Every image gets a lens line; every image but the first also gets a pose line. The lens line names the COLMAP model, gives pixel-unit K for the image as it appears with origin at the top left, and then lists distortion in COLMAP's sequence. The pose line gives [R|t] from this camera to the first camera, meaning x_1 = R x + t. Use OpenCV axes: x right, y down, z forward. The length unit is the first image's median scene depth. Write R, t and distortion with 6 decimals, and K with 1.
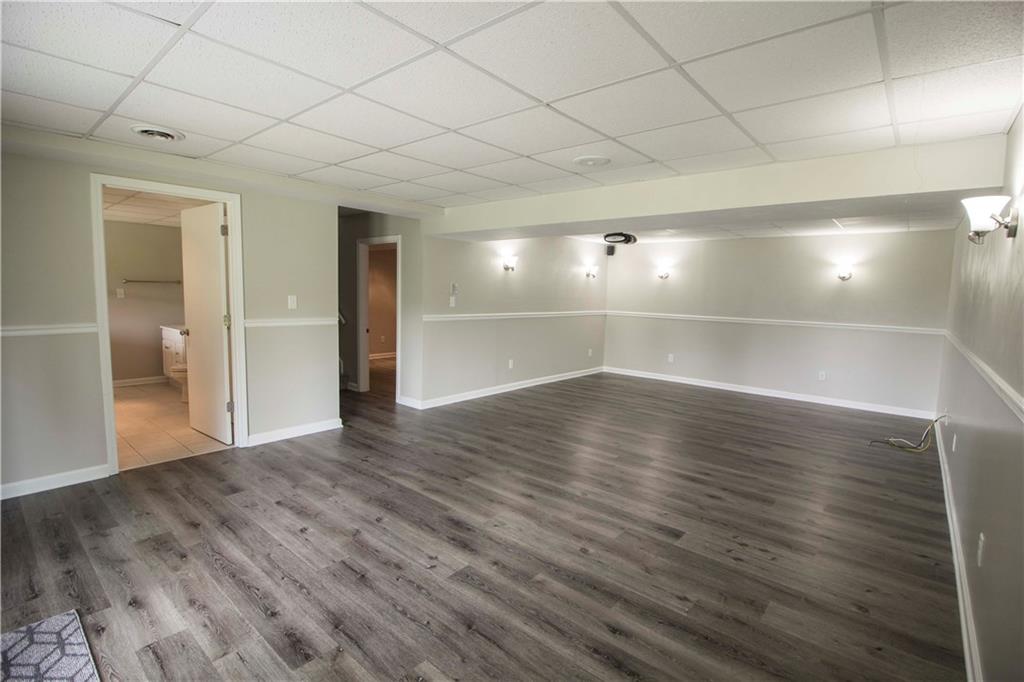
lens RADIAL K [[474.4, 0, 512.3], [0, 474.4, 339.8], [0, 0, 1]] dist [0.001369, -0.014536]
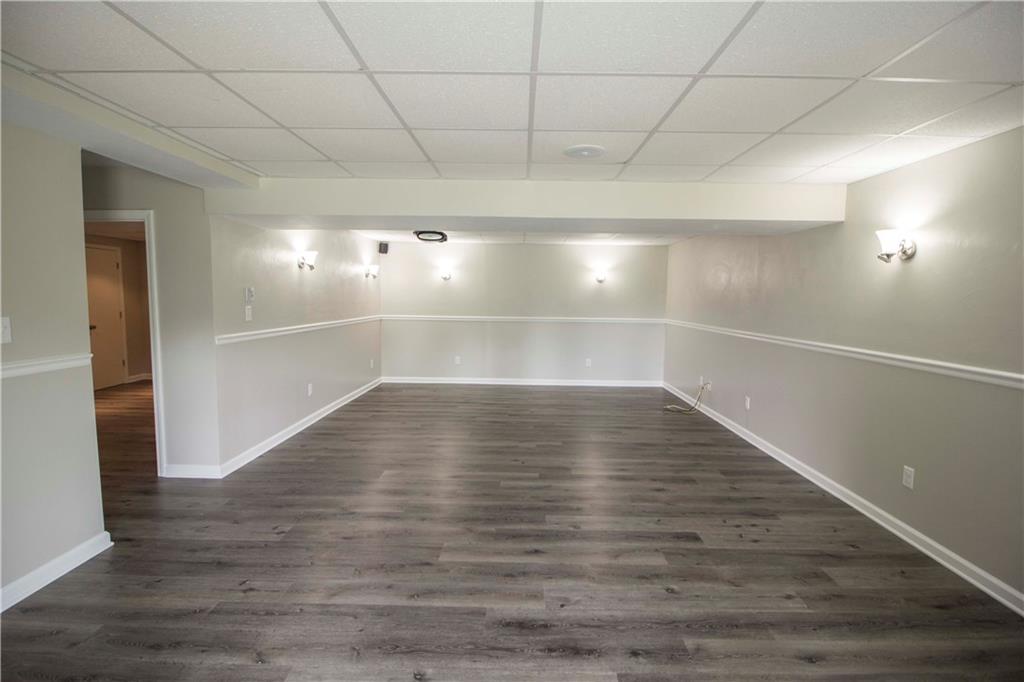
lens RADIAL K [[474.4, 0, 512.3], [0, 474.4, 339.8], [0, 0, 1]] dist [0.001369, -0.014536]
pose [[0.767721, -0.075199, 0.636356, -0.512502], [0.072680, 0.996900, 0.030122, -0.064166], [-0.636649, 0.023126, 0.770807, 0.410011]]
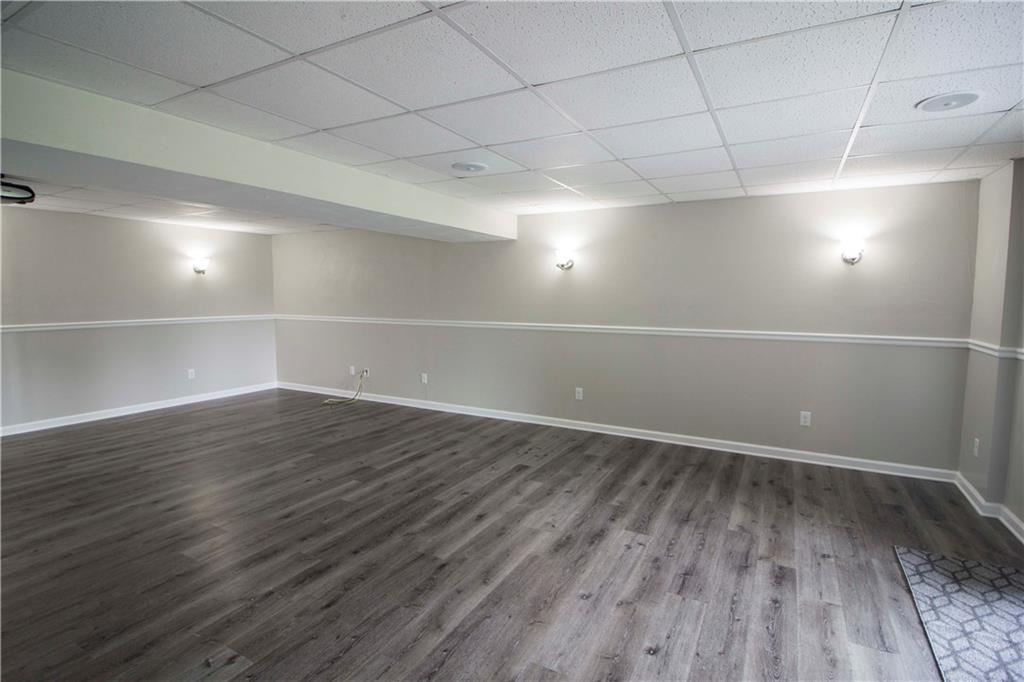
lens RADIAL K [[504.4, 0, 519.9], [0, 504.4, 338.4], [0, 0, 1]] dist [0.000636, -0.015289]
pose [[-0.214879, -0.113023, 0.970079, -0.940164], [0.090788, 0.986668, 0.135066, -0.145031], [-0.972412, 0.117094, -0.201753, 1.140474]]
